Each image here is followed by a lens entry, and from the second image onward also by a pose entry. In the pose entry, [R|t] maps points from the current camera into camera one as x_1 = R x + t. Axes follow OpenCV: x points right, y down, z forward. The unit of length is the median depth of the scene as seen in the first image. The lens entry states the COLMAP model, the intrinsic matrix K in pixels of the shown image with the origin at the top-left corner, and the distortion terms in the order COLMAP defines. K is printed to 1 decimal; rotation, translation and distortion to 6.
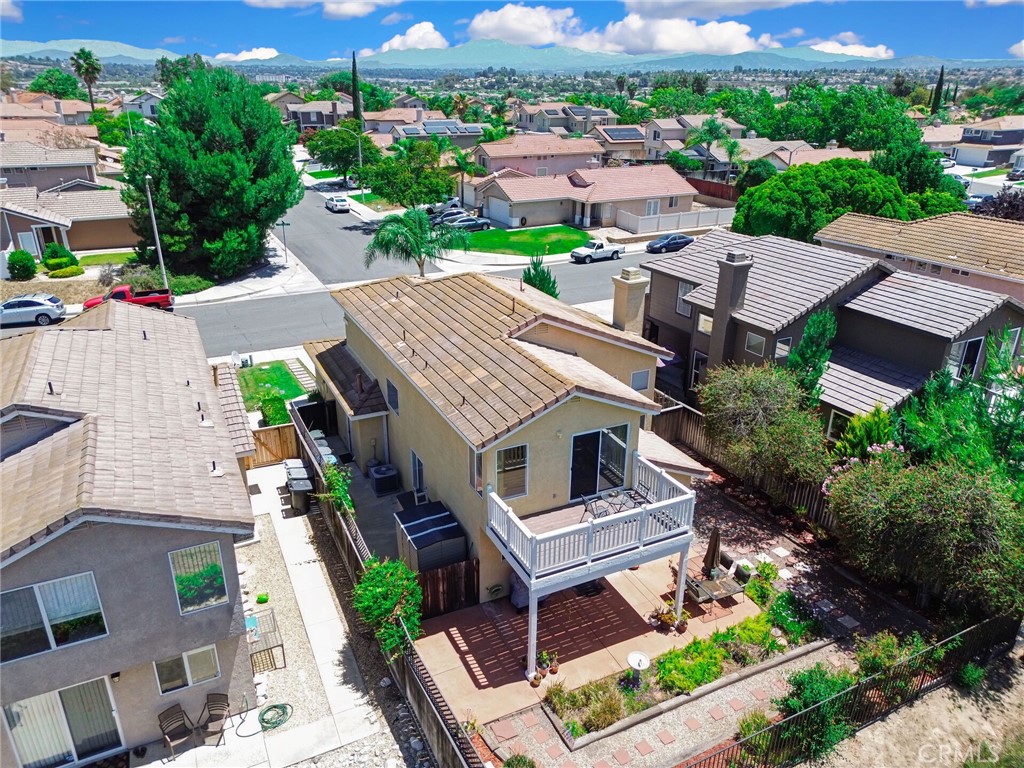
lens RADIAL K [[716.4, 0, 511.9], [0, 716.4, 389.1], [0, 0, 1]] dist [0.076246, -0.079456]
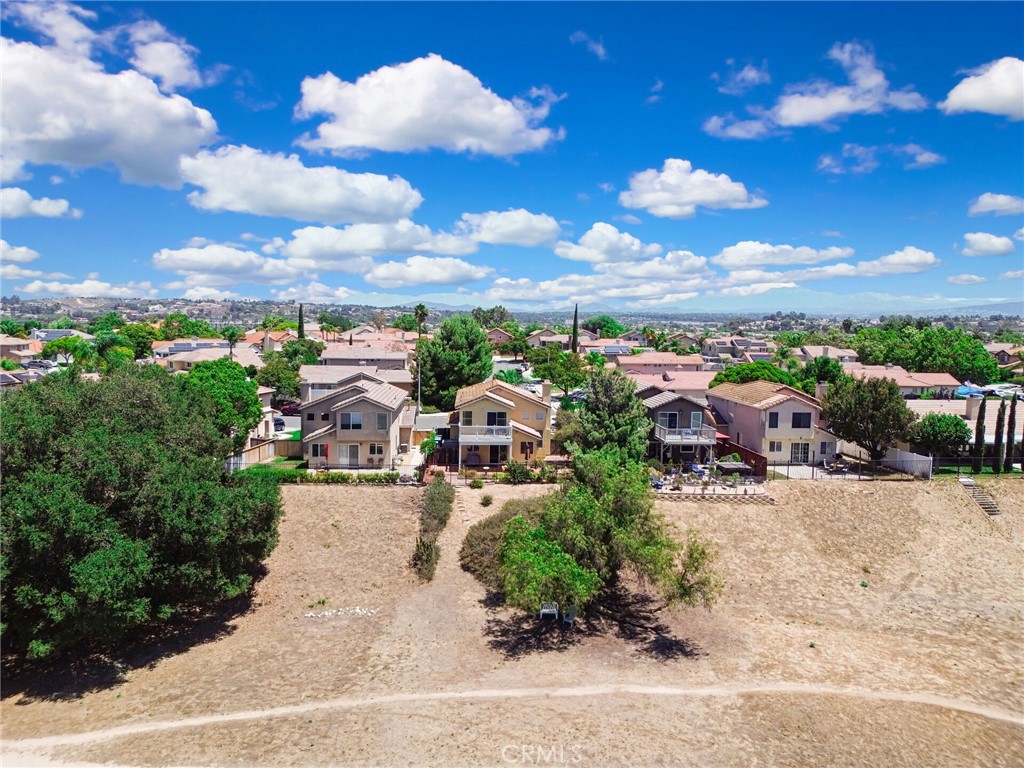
lens RADIAL K [[716.4, 0, 511.9], [0, 716.4, 389.1], [0, 0, 1]] dist [0.076246, -0.079456]
pose [[0.924008, 0.042893, -0.379959, 0.539634], [-0.157080, 0.948550, -0.274917, 0.320159], [0.348618, 0.313710, 0.883205, -0.730800]]
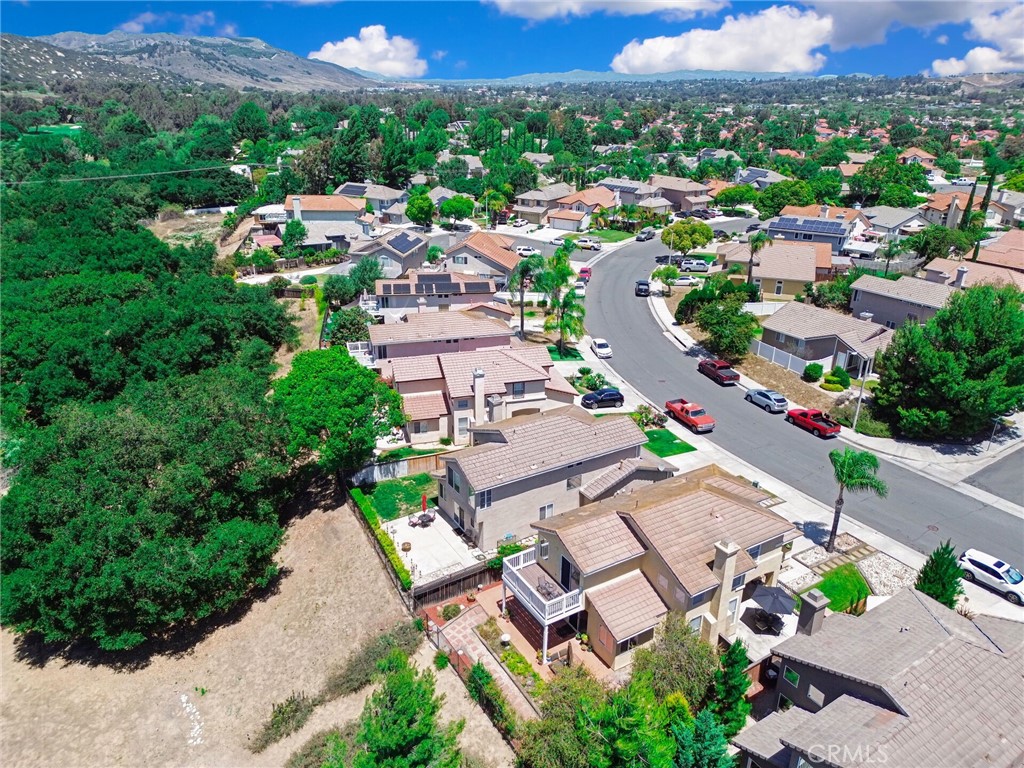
lens RADIAL K [[715.0, 0, 512.0], [0, 715.0, 384.0], [0, 0, 1]] dist [0.085420, -0.089173]
pose [[0.092565, 0.376328, -0.921851, 0.686589], [-0.400137, 0.861838, 0.311650, -0.364412], [0.911769, 0.340019, 0.230358, 0.064441]]
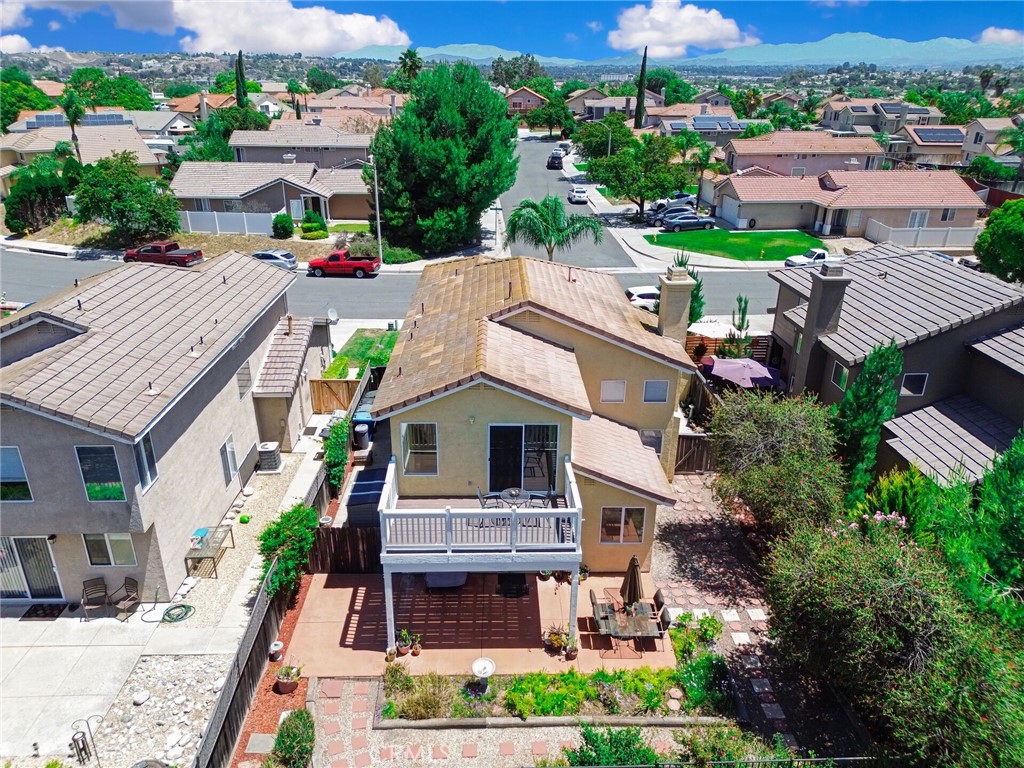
lens RADIAL K [[716.4, 0, 511.9], [0, 716.4, 389.1], [0, 0, 1]] dist [0.076246, -0.079456]
pose [[0.909559, 0.165279, -0.381294, 0.170957], [-0.164559, 0.985755, 0.034745, -0.007569], [0.381605, 0.031142, 0.923801, 0.043439]]
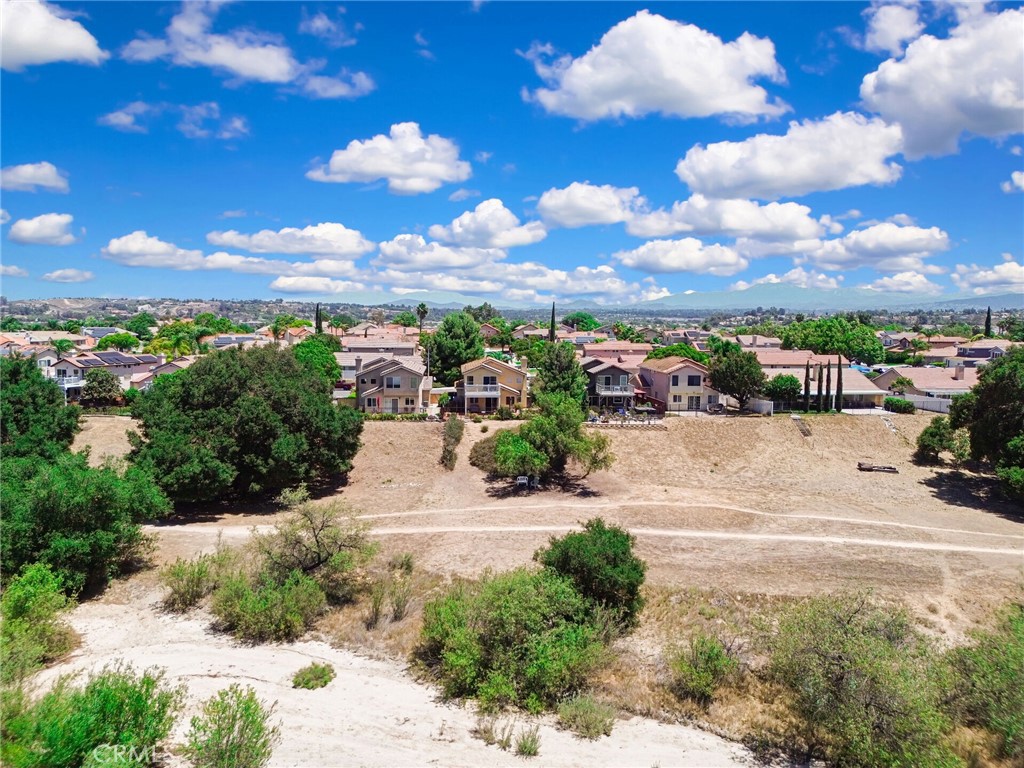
lens RADIAL K [[715.0, 0, 512.0], [0, 715.0, 384.0], [0, 0, 1]] dist [0.085420, -0.089173]
pose [[0.930793, 0.033167, -0.364040, 0.773590], [-0.143575, 0.949016, -0.280633, 0.551222], [0.336172, 0.313478, 0.888099, -1.250353]]
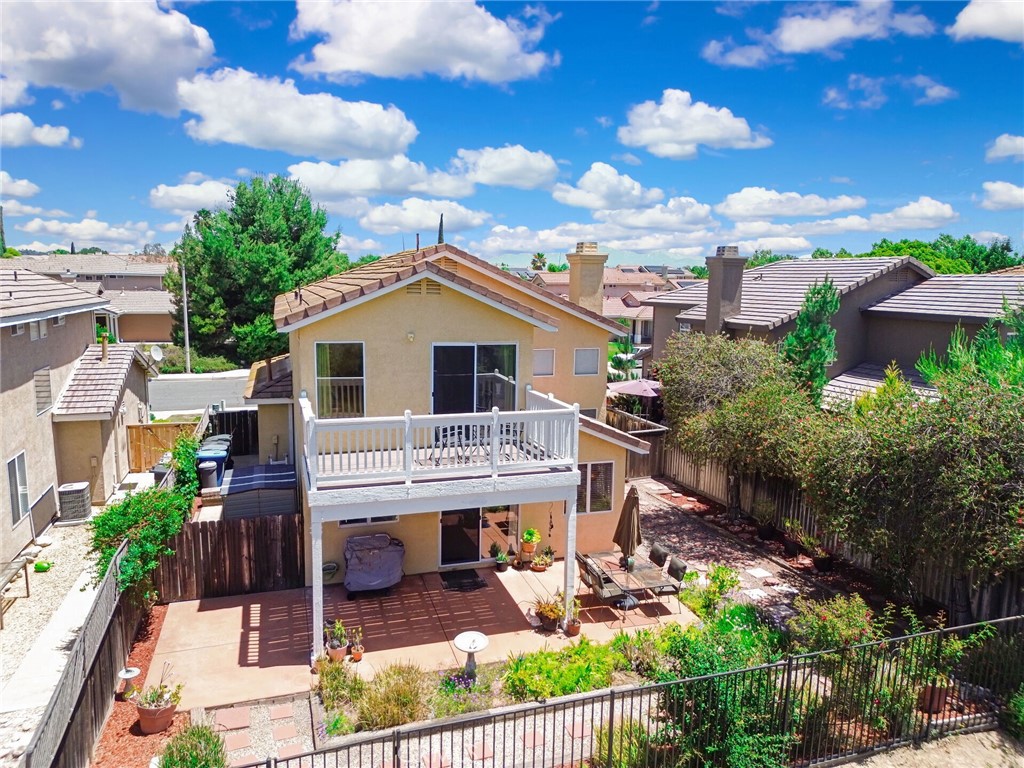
lens RADIAL K [[716.4, 0, 511.9], [0, 716.4, 389.1], [0, 0, 1]] dist [0.076246, -0.079456]
pose [[0.990034, 0.028968, -0.137816, 0.098634], [-0.062428, 0.967482, -0.245114, 0.104889], [0.126234, 0.251274, 0.959649, 0.108678]]
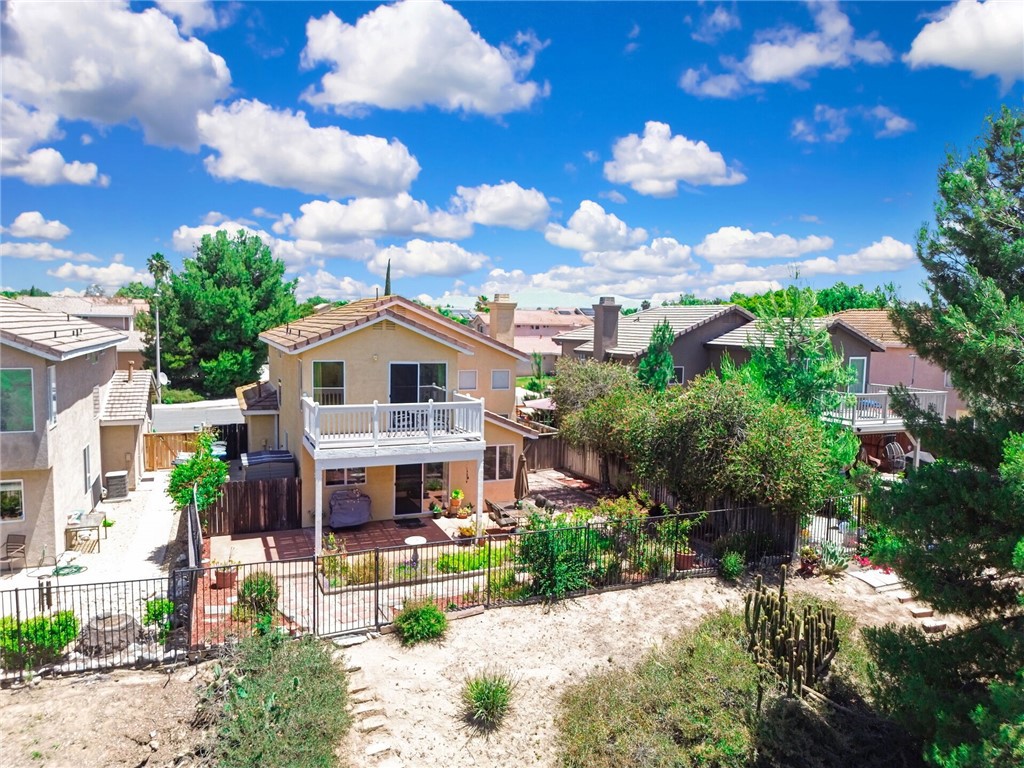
lens RADIAL K [[716.4, 0, 511.9], [0, 716.4, 389.1], [0, 0, 1]] dist [0.076246, -0.079456]
pose [[0.997755, 0.015728, -0.065091, 0.127873], [-0.034759, 0.952459, -0.302677, 0.160346], [0.057236, 0.304260, 0.950868, -0.021747]]
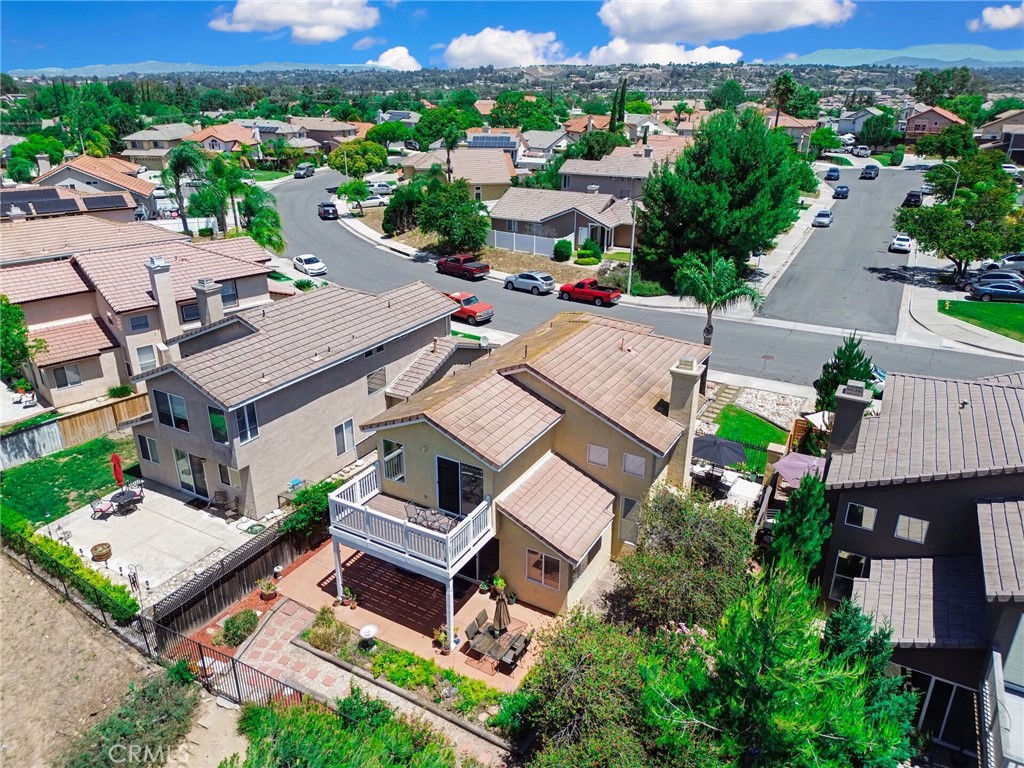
lens RADIAL K [[716.4, 0, 511.9], [0, 716.4, 389.1], [0, 0, 1]] dist [0.076246, -0.079456]
pose [[0.563814, 0.319387, -0.761647, 0.383588], [-0.323680, 0.933877, 0.152003, -0.098024], [0.759832, 0.160829, 0.629912, 0.109848]]
